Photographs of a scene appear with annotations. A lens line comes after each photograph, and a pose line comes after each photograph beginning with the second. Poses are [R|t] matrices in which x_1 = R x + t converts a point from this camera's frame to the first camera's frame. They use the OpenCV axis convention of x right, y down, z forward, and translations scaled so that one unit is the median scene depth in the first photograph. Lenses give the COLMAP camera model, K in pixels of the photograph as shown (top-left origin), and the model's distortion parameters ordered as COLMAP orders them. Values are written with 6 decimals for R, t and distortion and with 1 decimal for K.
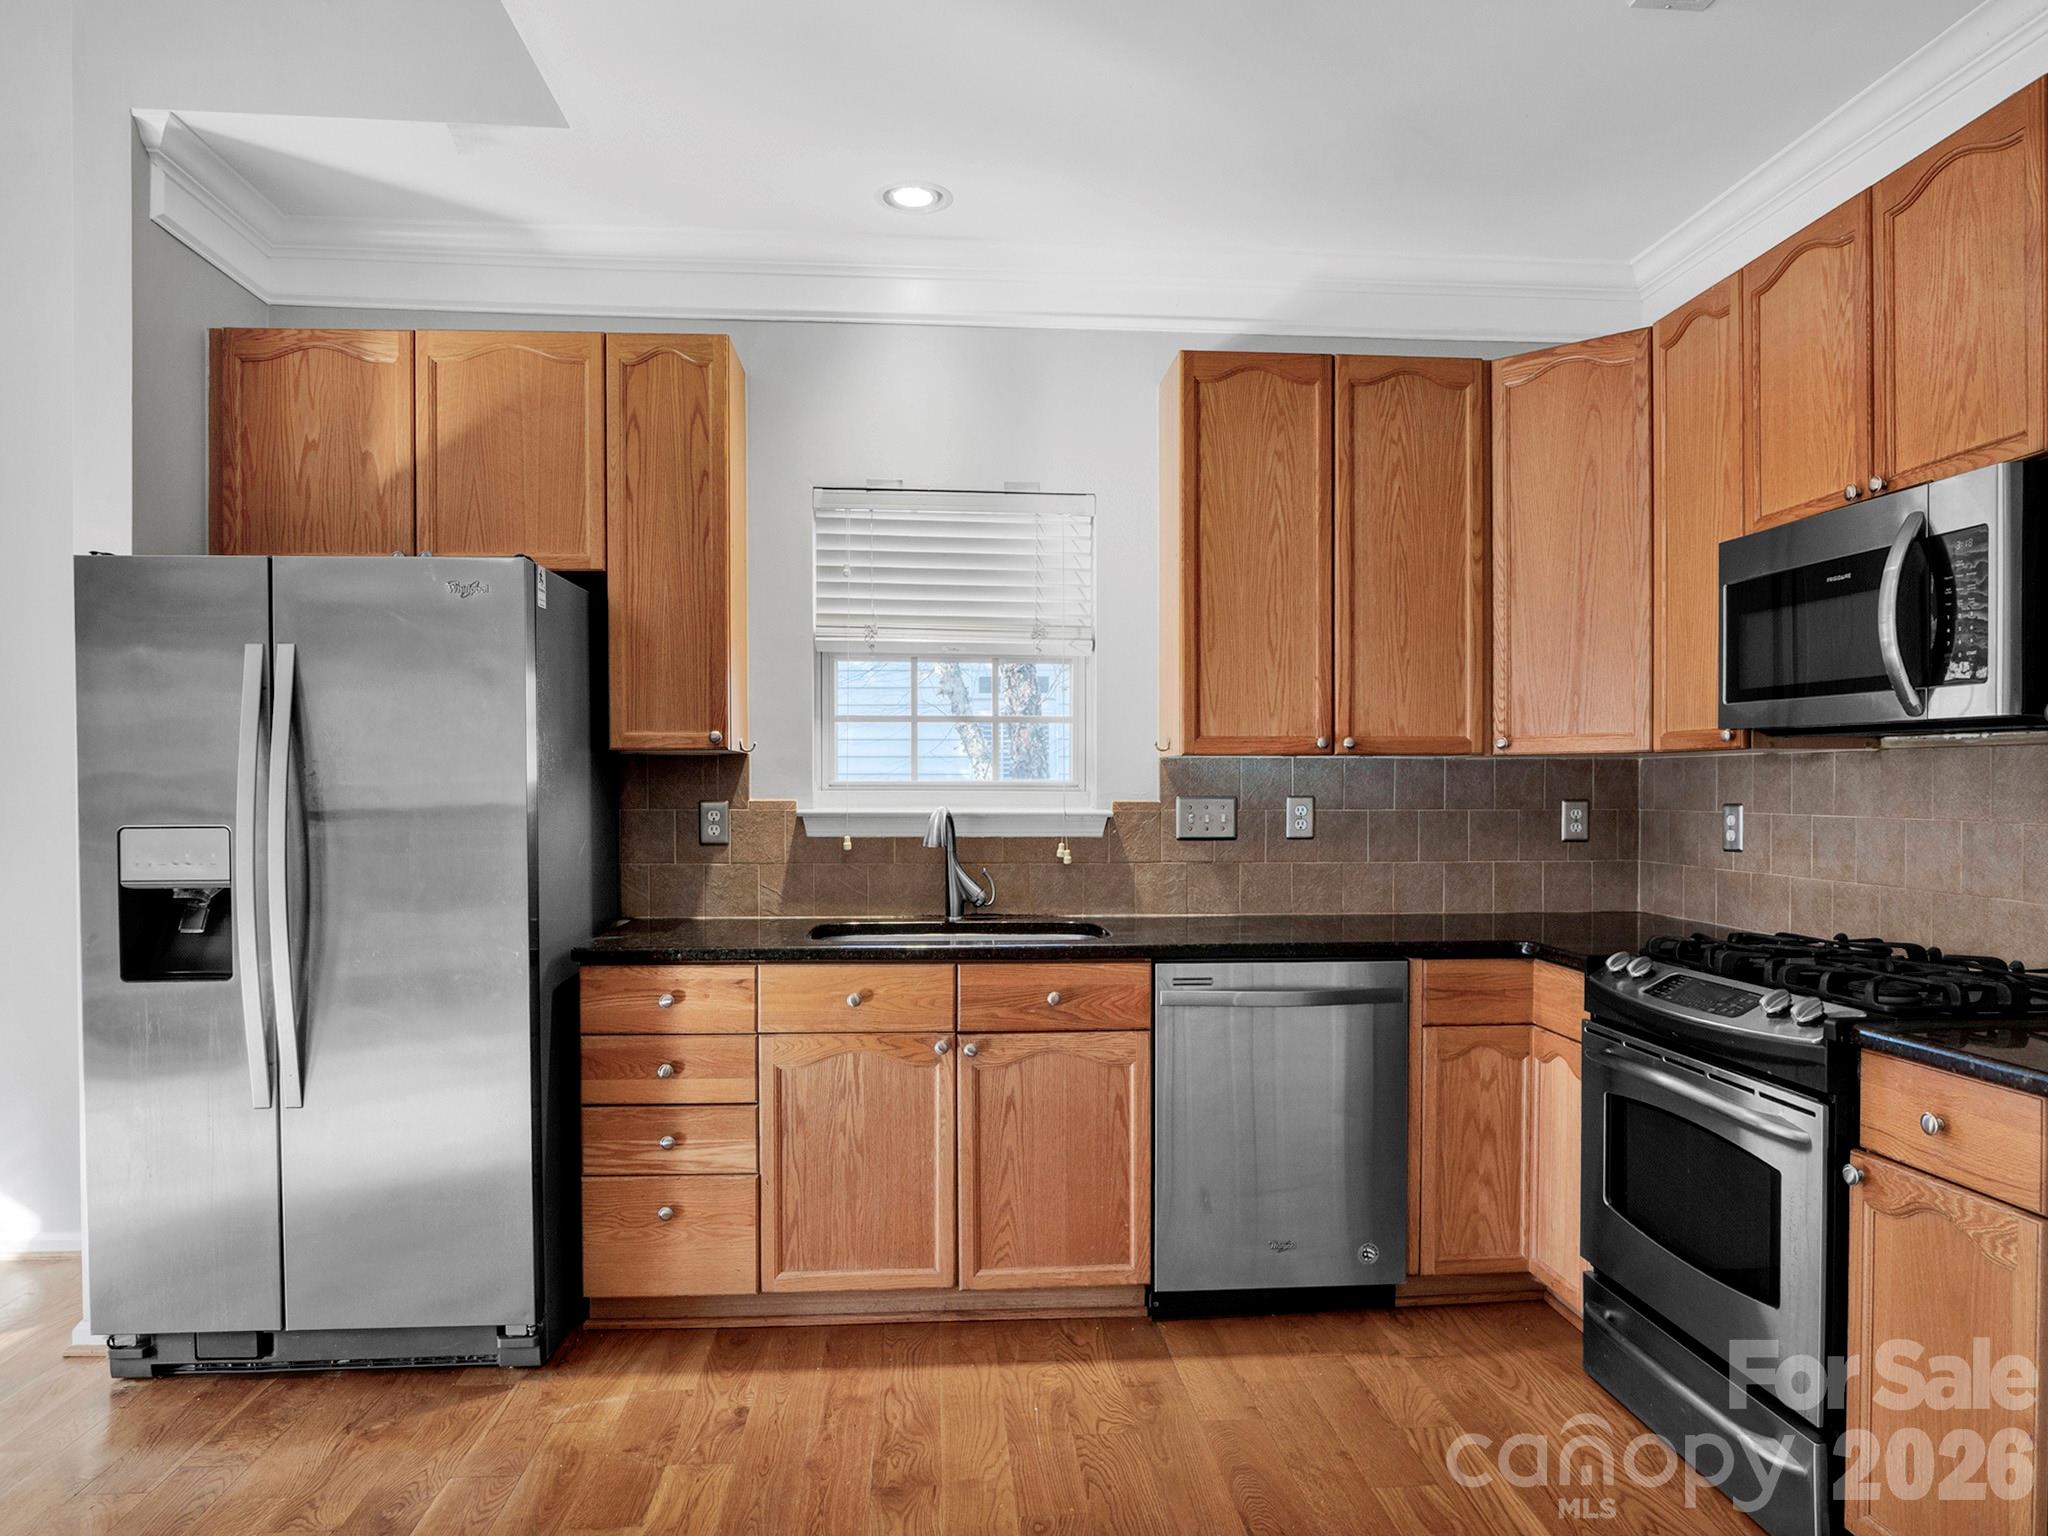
lens RADIAL K [[1296.7, 0, 1025.1], [0, 1296.7, 786.4], [0, 0, 1]] dist [0.004256, -0.008512]
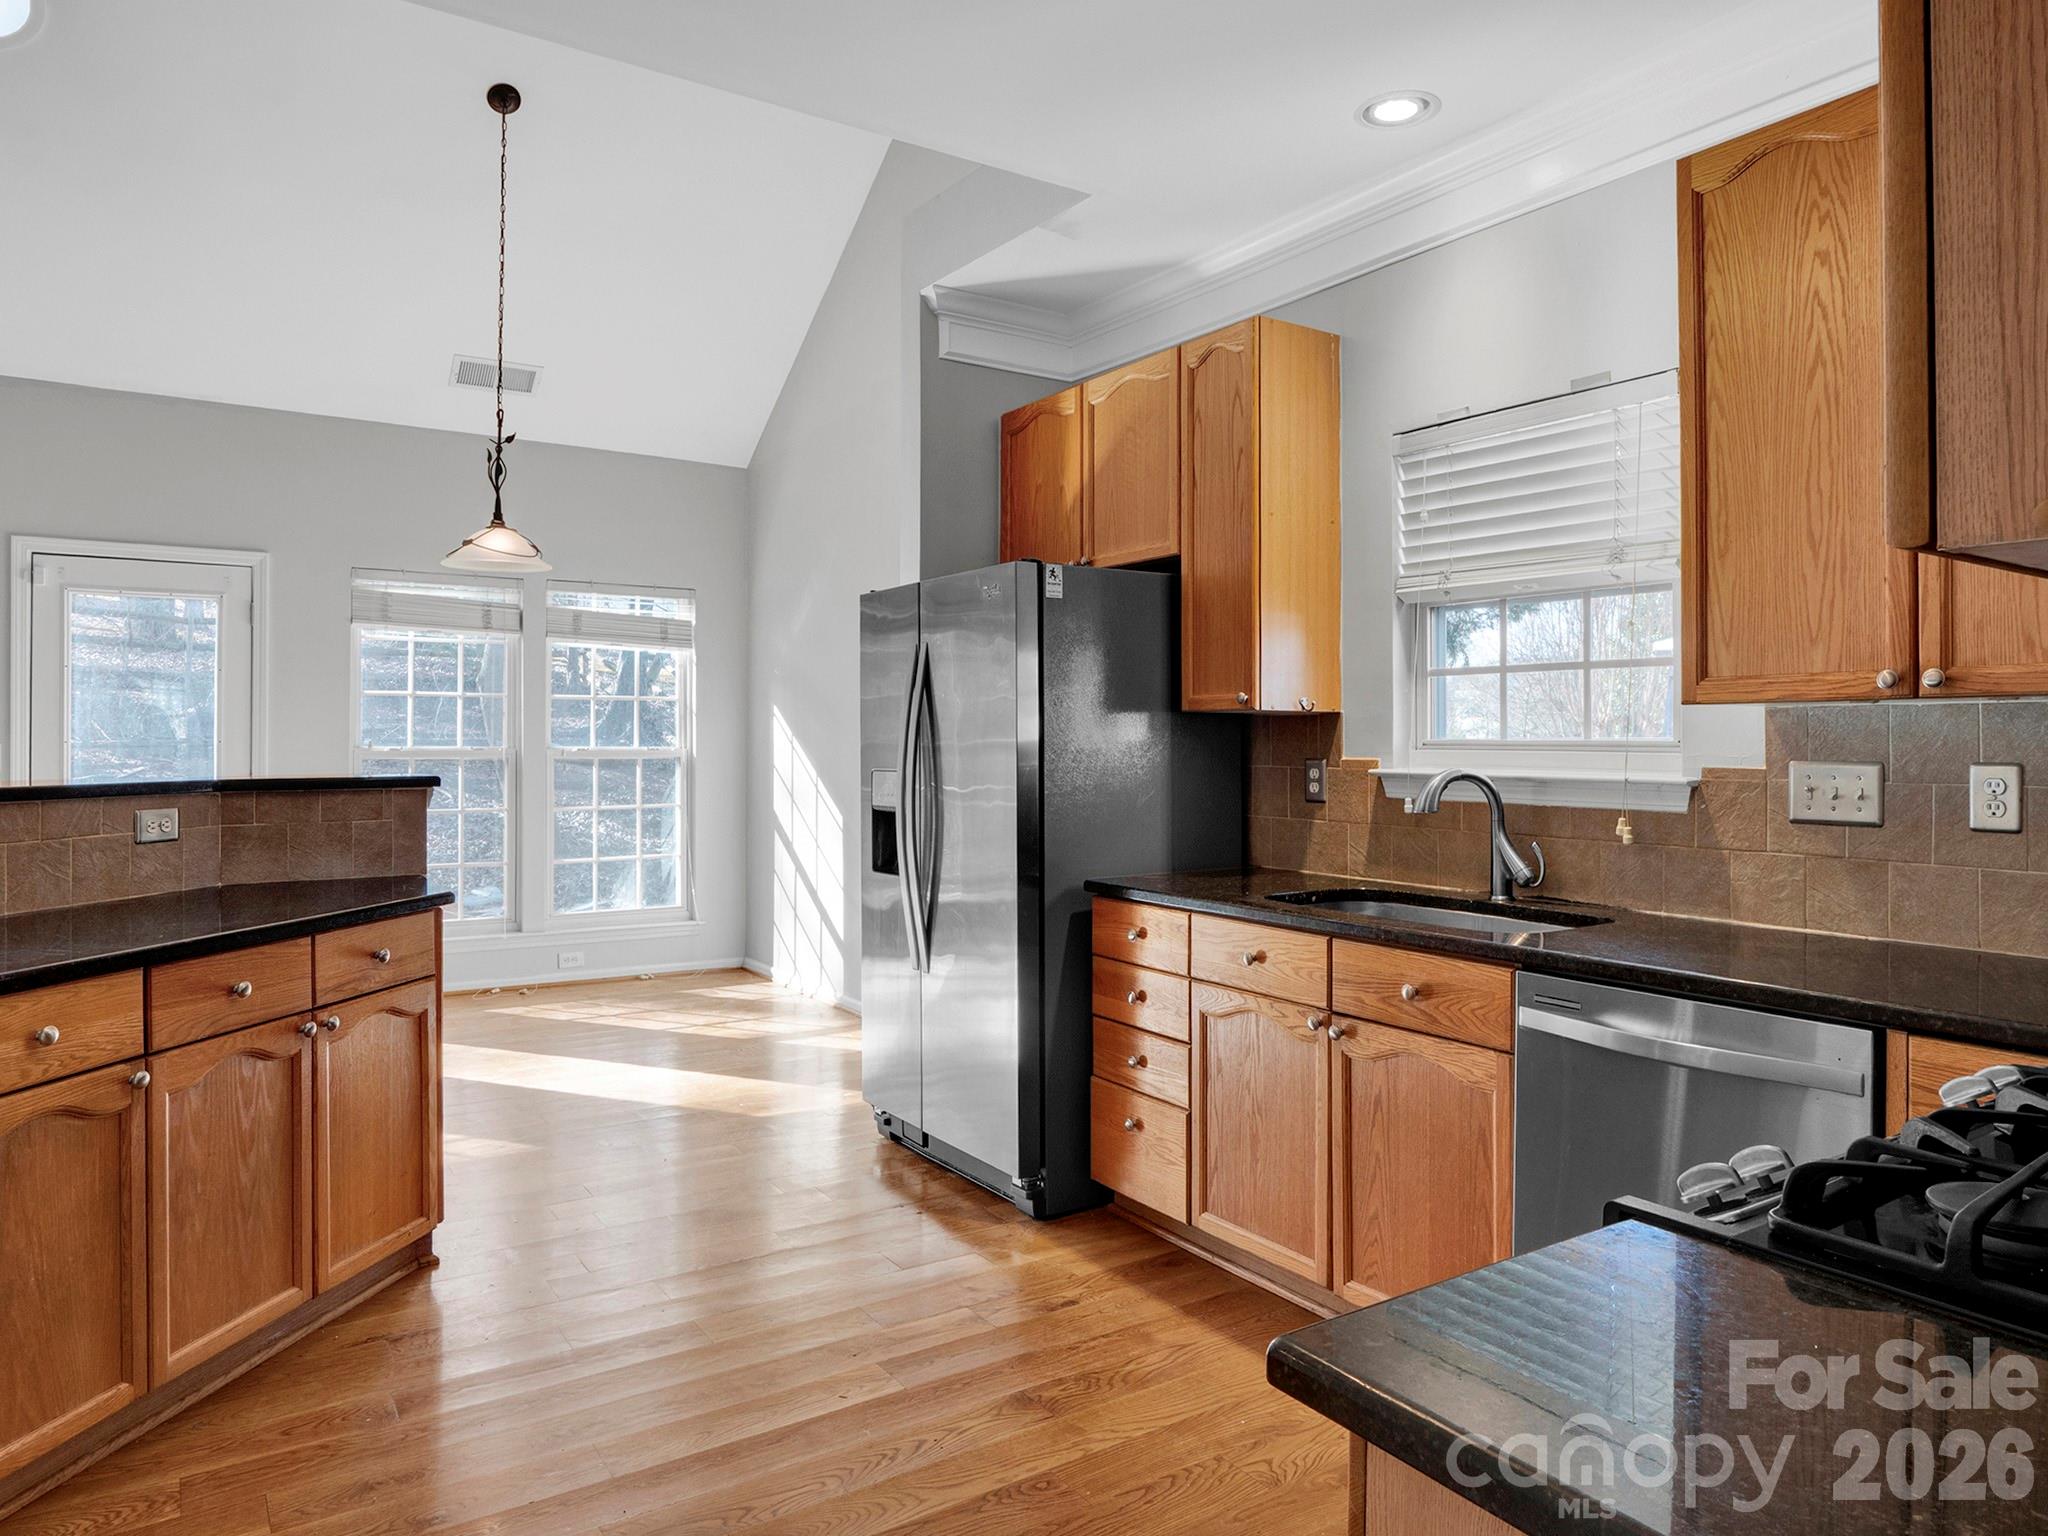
lens RADIAL K [[1296.7, 0, 1039.9], [0, 1296.7, 717.2], [0, 0, 1]] dist [0.004256, -0.008512]
pose [[0.508526, -0.015579, -0.860906, 0.566195], [-0.003475, 0.999791, -0.020145, -0.000468], [0.861040, 0.013236, 0.508366, 0.308924]]
